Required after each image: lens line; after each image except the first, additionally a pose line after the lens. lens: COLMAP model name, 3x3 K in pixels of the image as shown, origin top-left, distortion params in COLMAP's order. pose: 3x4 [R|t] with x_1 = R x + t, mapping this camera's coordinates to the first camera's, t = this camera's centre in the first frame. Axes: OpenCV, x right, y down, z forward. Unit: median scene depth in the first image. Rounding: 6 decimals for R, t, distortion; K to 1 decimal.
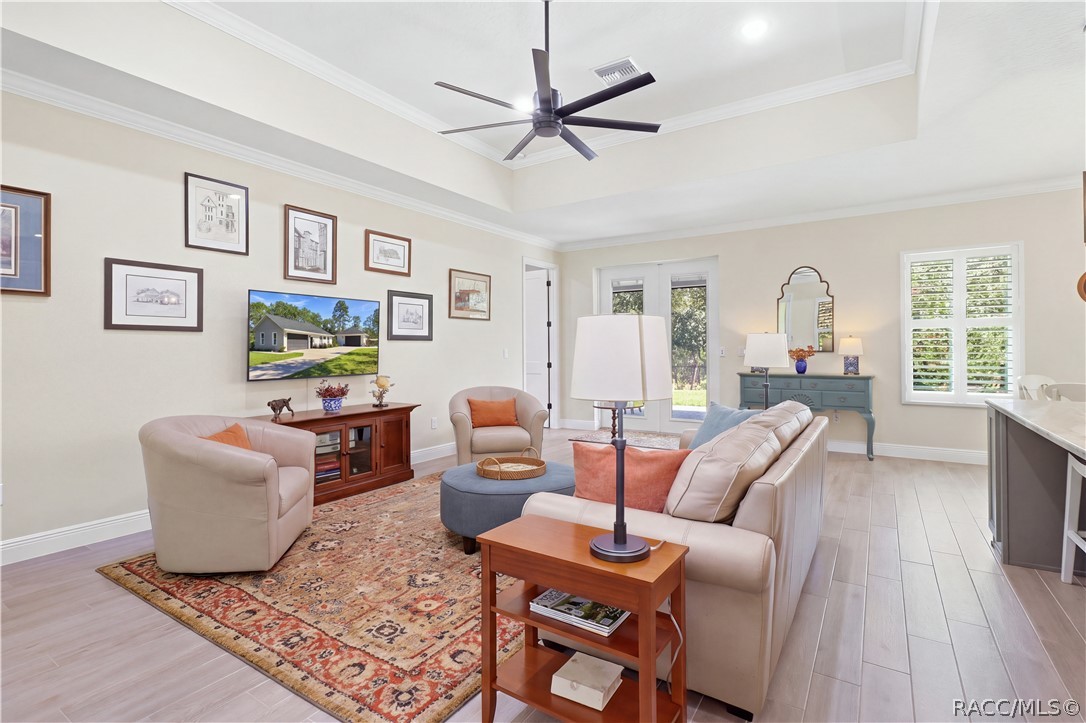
lens RADIAL K [[510.2, 0, 545.8], [0, 510.2, 347.5], [0, 0, 1]] dist [-0.000395, 0.000555]
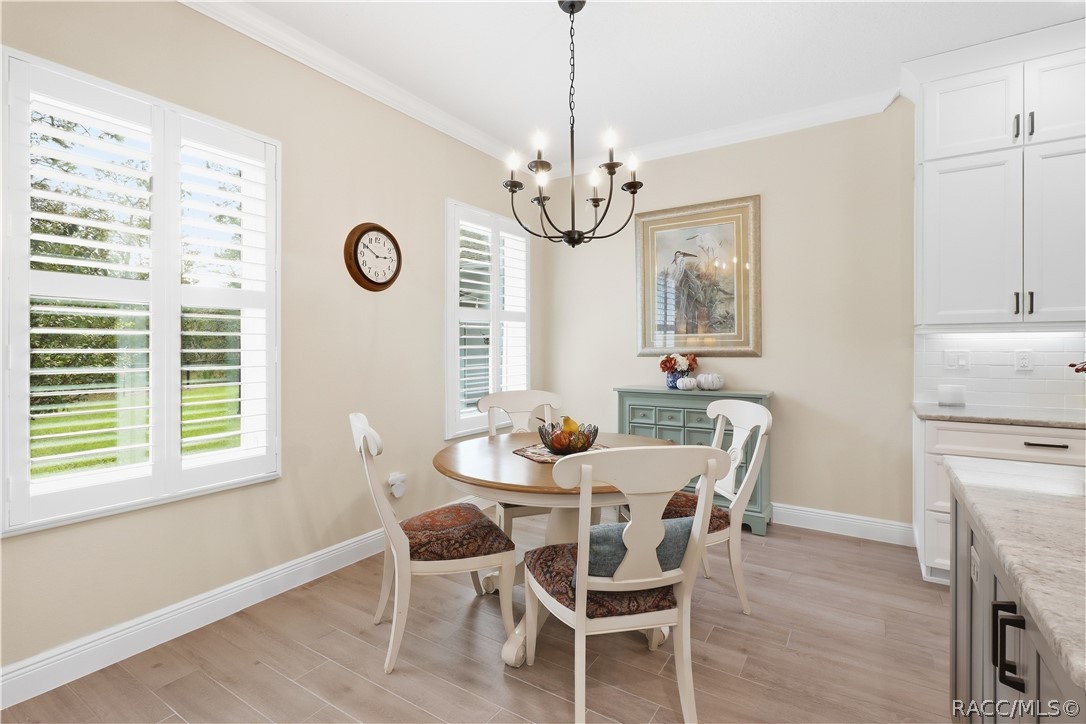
lens RADIAL K [[510.2, 0, 545.8], [0, 510.2, 348.0], [0, 0, 1]] dist [-0.000395, 0.000555]
pose [[-0.010843, 0.002276, 0.999939, 0.490811], [-0.002185, 0.999995, -0.002300, -0.005562], [-0.999939, -0.002209, -0.010838, 0.842202]]
